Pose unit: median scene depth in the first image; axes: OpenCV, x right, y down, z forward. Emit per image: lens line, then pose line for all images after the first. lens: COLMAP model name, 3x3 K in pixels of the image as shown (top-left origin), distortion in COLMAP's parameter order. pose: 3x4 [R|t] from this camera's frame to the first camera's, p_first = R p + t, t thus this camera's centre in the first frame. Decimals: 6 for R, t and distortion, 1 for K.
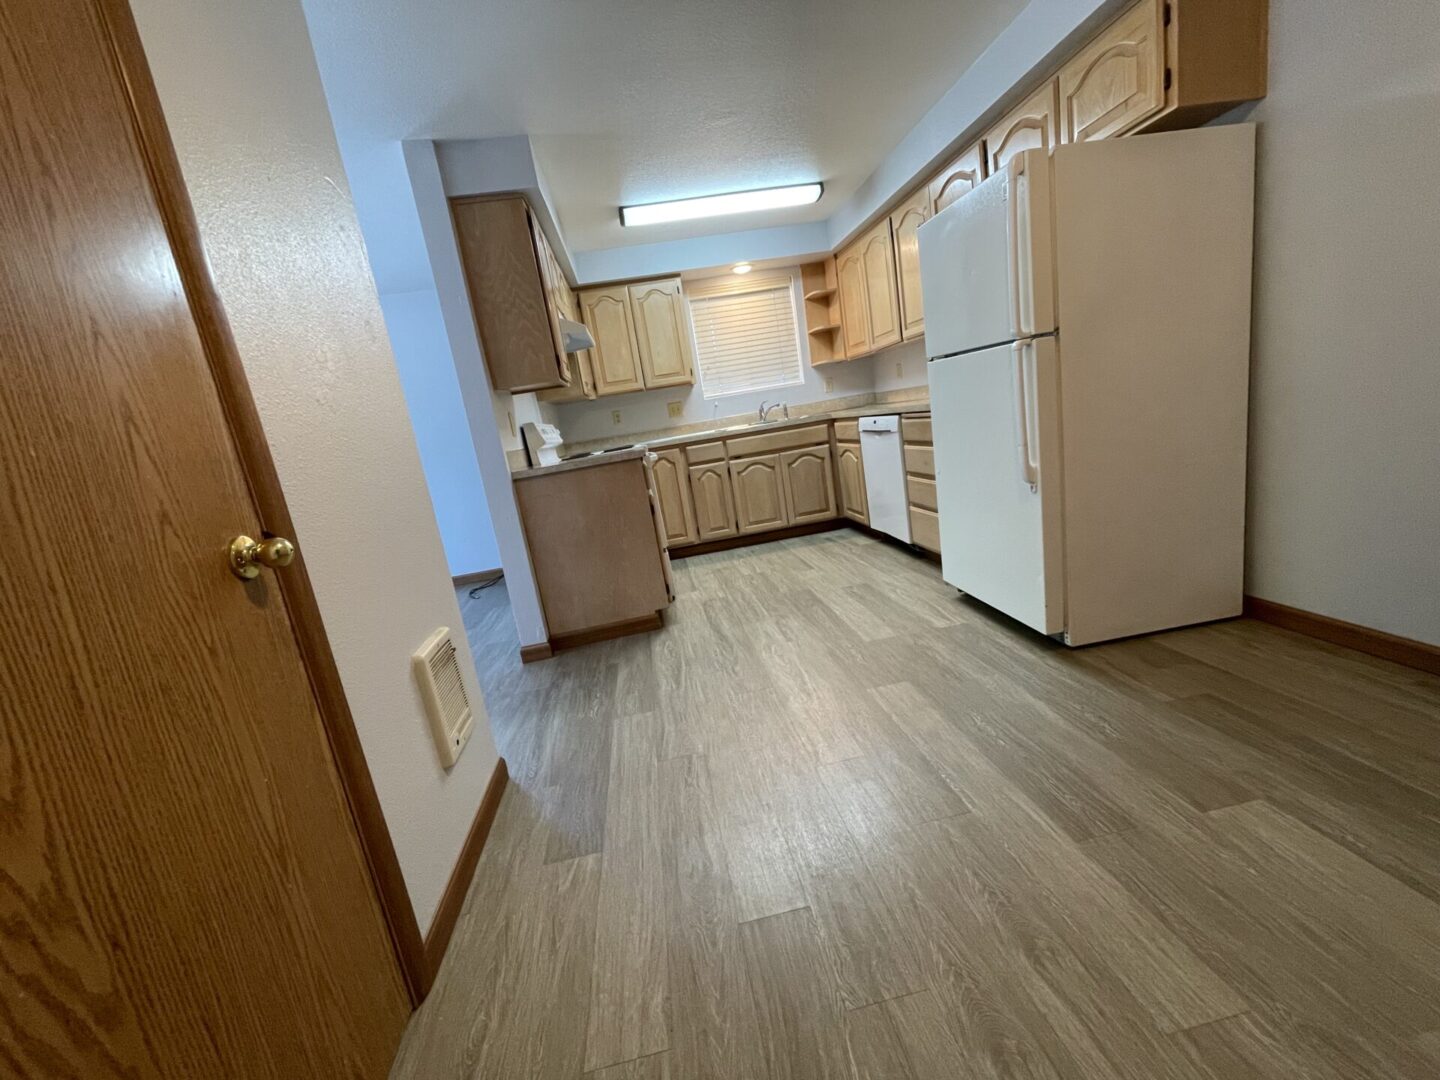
lens RADIAL K [[580.8, 0, 720.0], [0, 580.8, 540.0], [0, 0, 1]] dist [-0.001079, 0.000477]
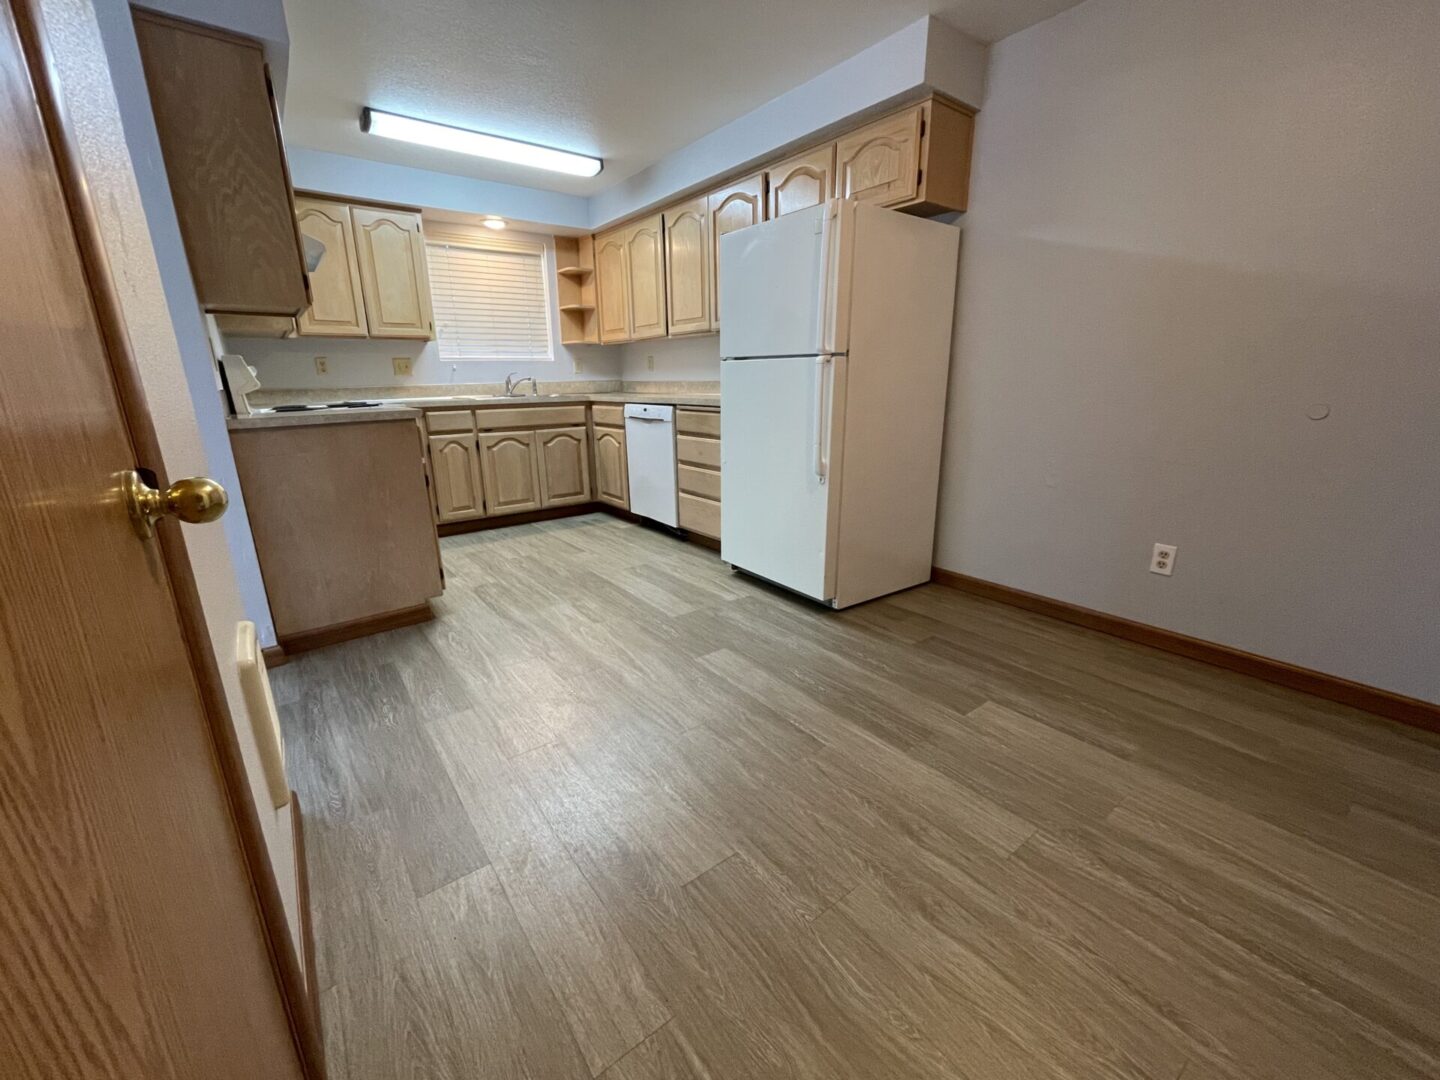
lens RADIAL K [[582.7, 0, 720.0], [0, 582.7, 540.0], [0, 0, 1]] dist [-0.001930, -0.000201]
pose [[0.863504, 0.006445, 0.504300, -0.161995], [-0.016341, 0.999751, 0.015203, 0.013102], [-0.504077, -0.021369, 0.863394, 0.035410]]
